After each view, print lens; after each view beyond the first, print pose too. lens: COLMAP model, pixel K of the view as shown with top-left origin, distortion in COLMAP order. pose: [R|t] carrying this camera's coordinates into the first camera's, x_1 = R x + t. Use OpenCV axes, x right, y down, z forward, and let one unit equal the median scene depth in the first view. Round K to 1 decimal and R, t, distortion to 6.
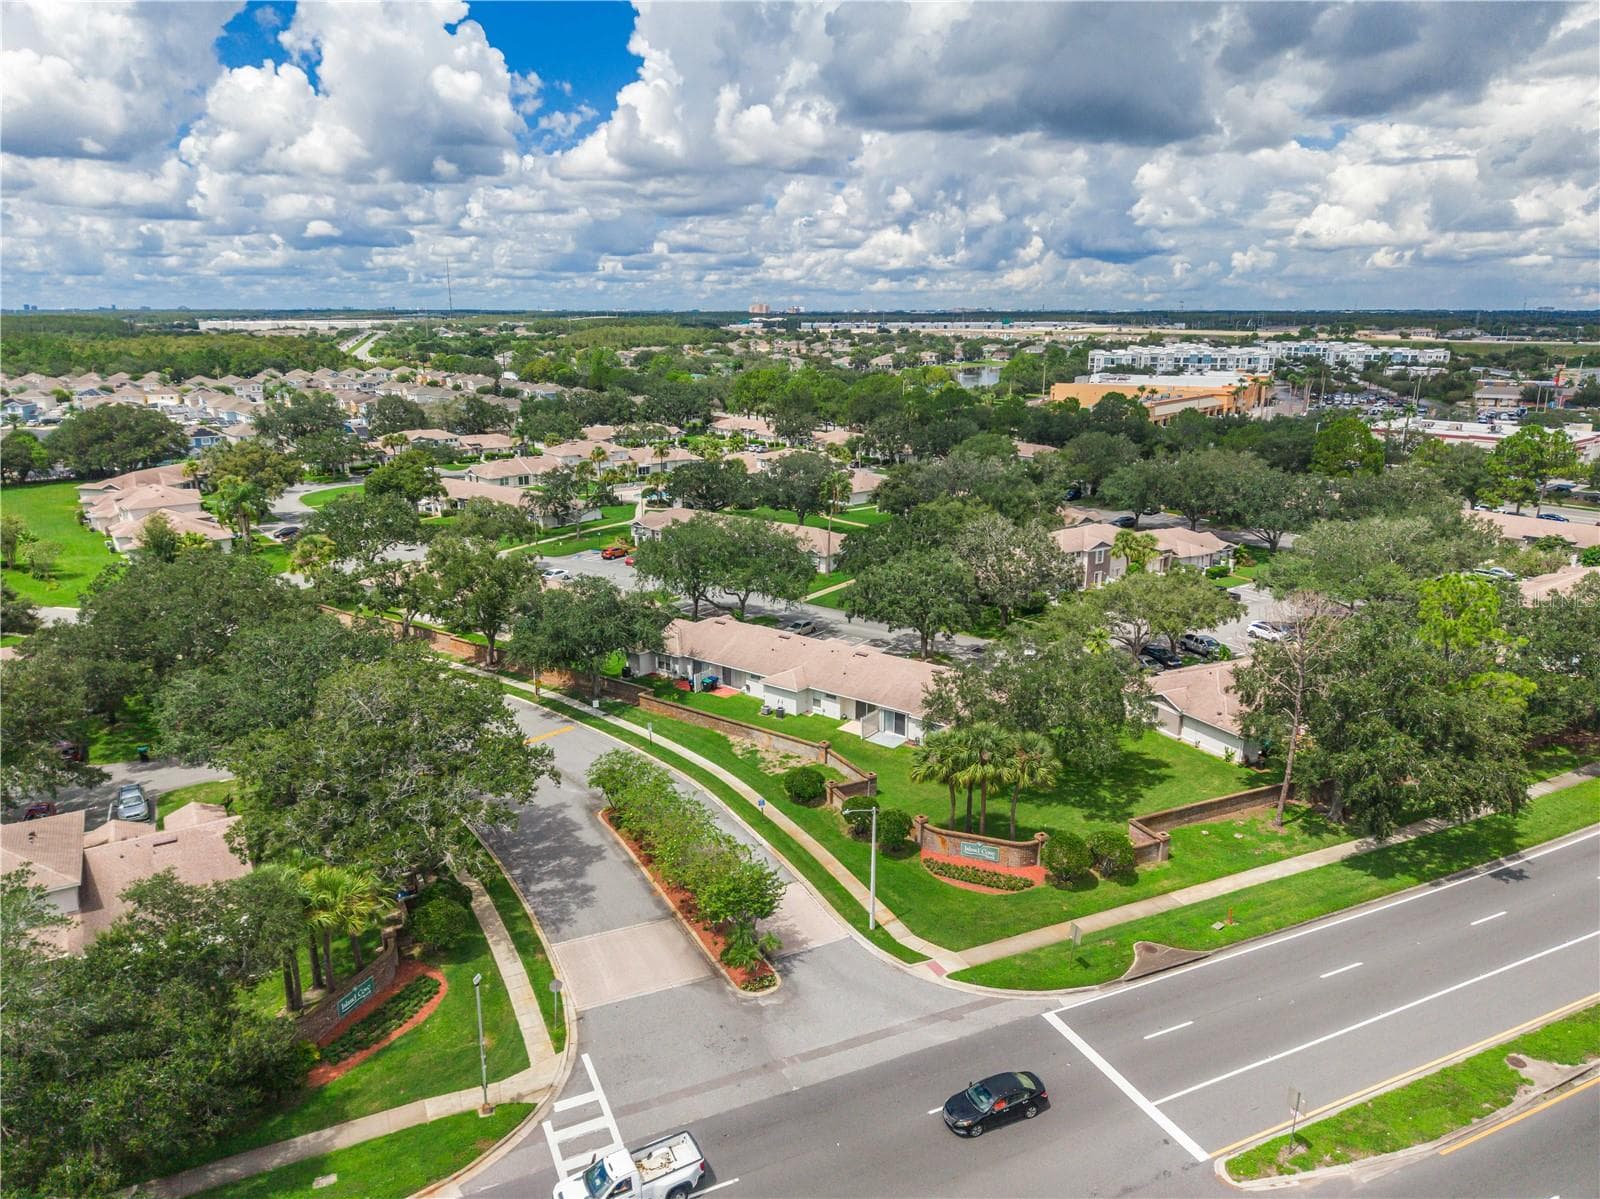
lens RADIAL K [[1076.4, 0, 806.6], [0, 1076.4, 601.6], [0, 0, 1]] dist [0.034308, -0.043173]
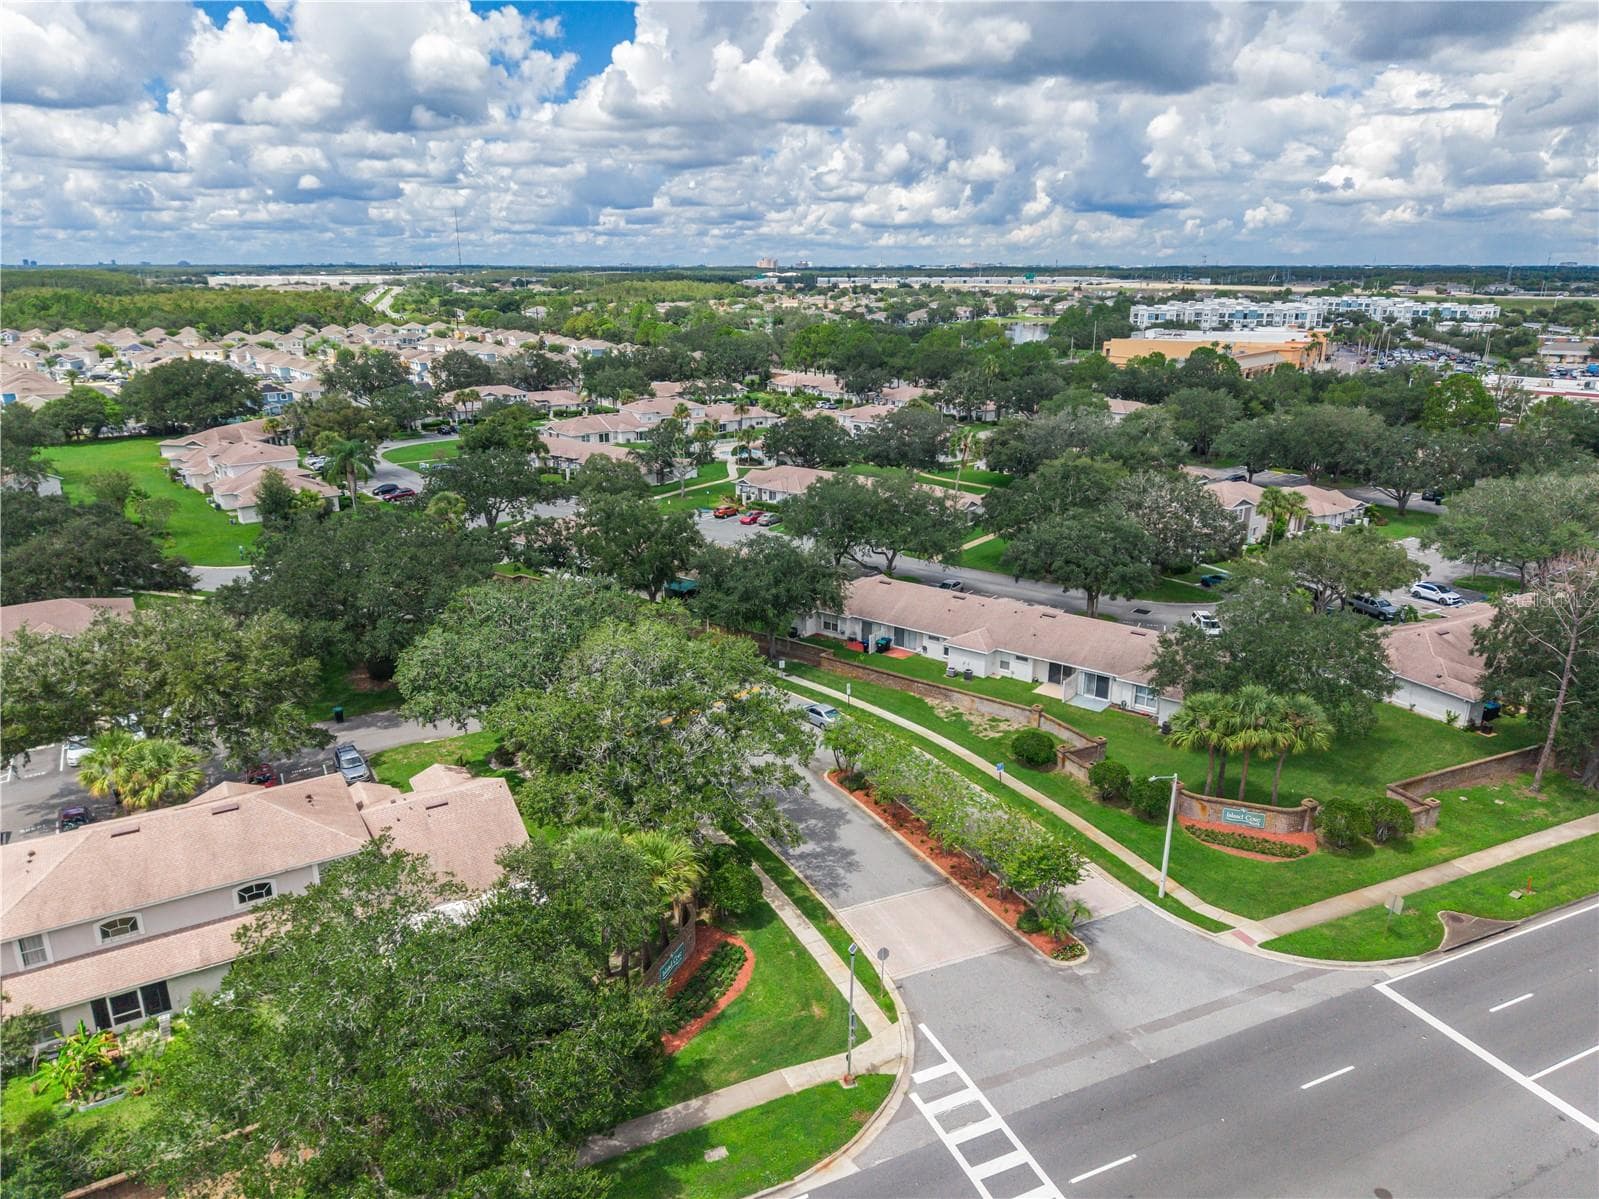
lens RADIAL K [[1083.6, 0, 797.1], [0, 1083.6, 597.8], [0, 0, 1]] dist [0.022585, -0.023718]
pose [[0.999976, 0.001943, -0.006637, -0.101749], [-0.001722, 0.999448, 0.033165, 0.000787], [0.006698, -0.033153, 0.999428, 0.011112]]
